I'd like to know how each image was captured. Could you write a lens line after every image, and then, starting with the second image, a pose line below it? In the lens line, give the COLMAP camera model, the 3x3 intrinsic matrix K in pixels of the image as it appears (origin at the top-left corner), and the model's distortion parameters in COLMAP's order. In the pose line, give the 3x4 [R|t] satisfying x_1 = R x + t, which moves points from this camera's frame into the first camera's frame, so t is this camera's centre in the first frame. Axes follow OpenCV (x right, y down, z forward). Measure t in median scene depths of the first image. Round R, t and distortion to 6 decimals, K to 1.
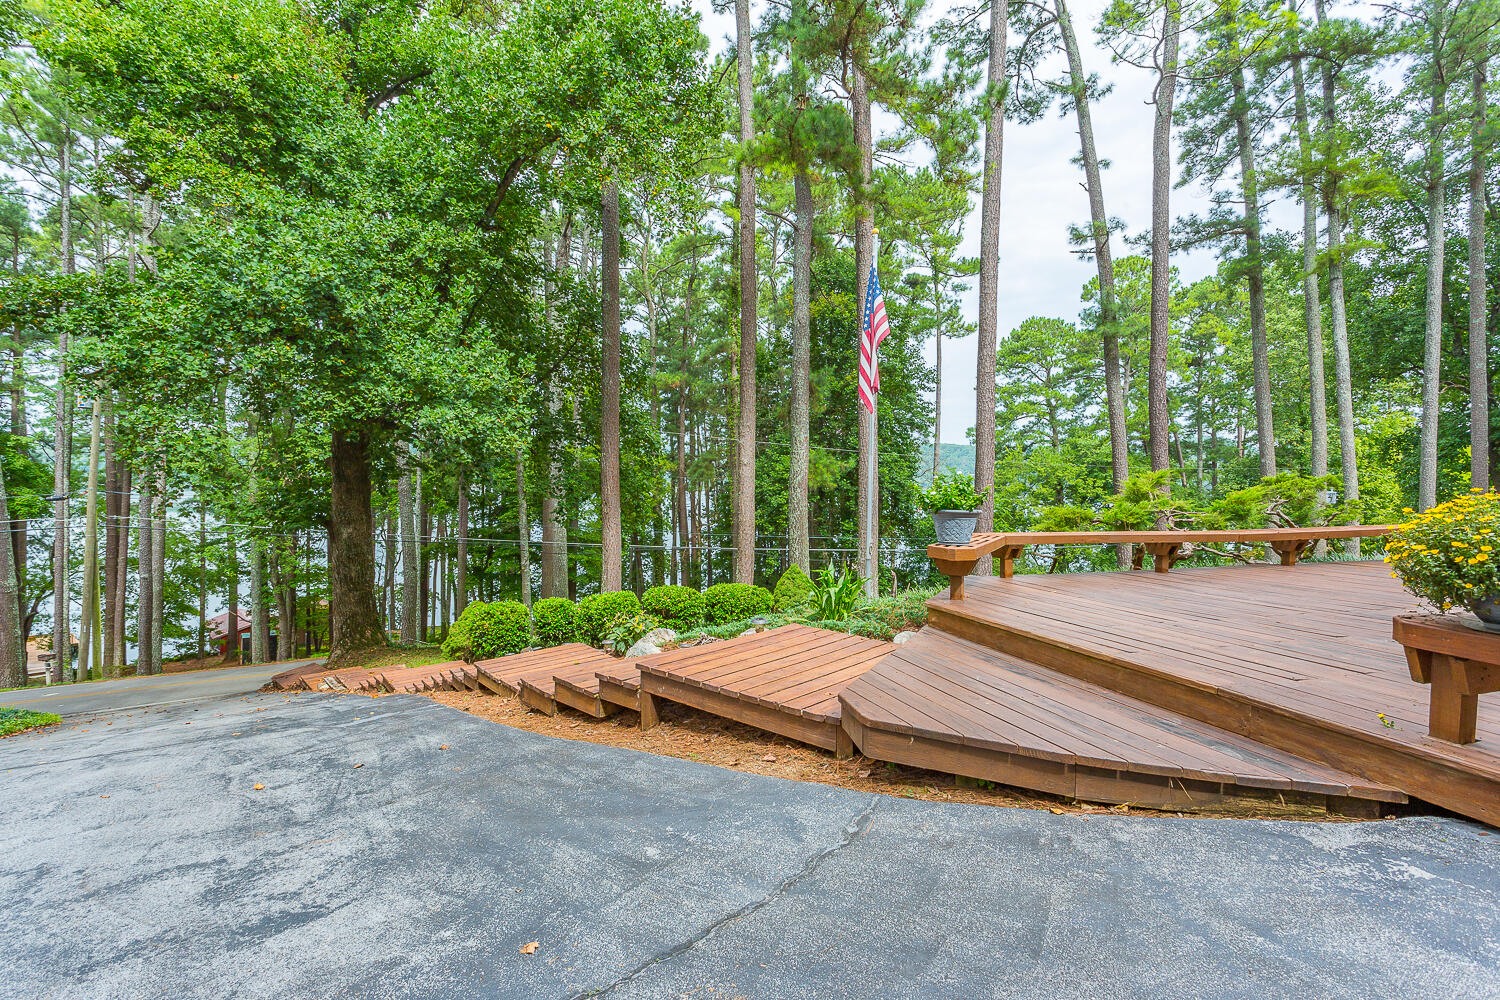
lens RADIAL K [[713.2, 0, 749.3], [0, 713.2, 500.6], [0, 0, 1]] dist [0.001155, 0.001948]
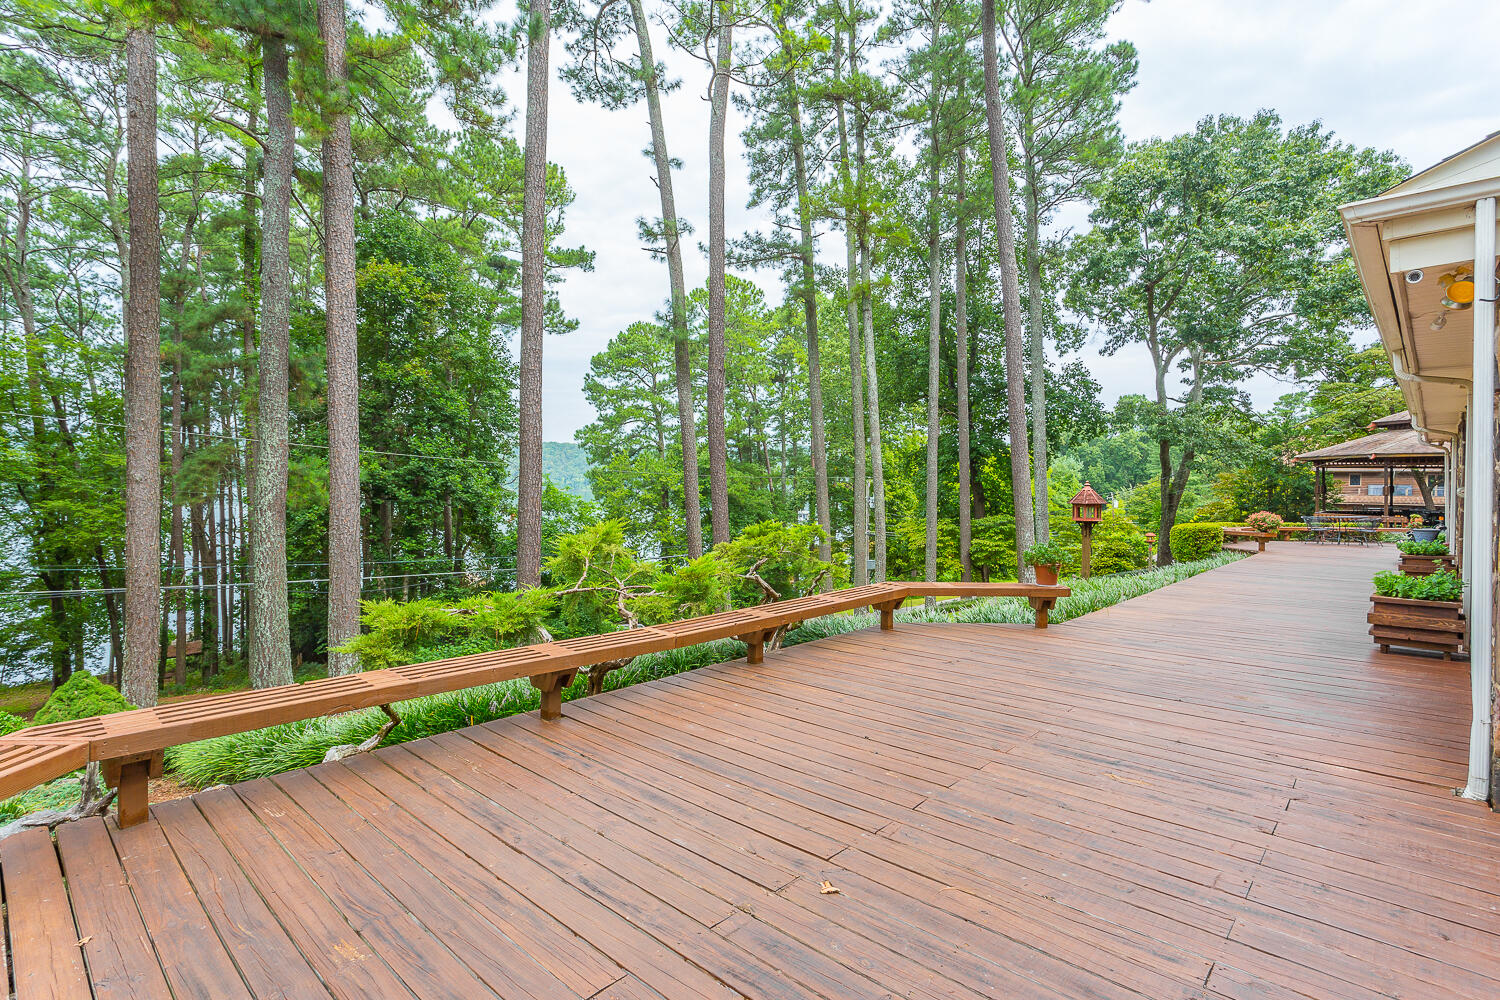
lens RADIAL K [[713.2, 0, 753.1], [0, 713.2, 501.0], [0, 0, 1]] dist [0.001155, 0.001948]
pose [[0.876155, -0.010383, 0.481917, 0.105447], [0.009390, 0.999946, 0.004471, -0.018034], [-0.481938, 0.000608, 0.876205, 0.095834]]
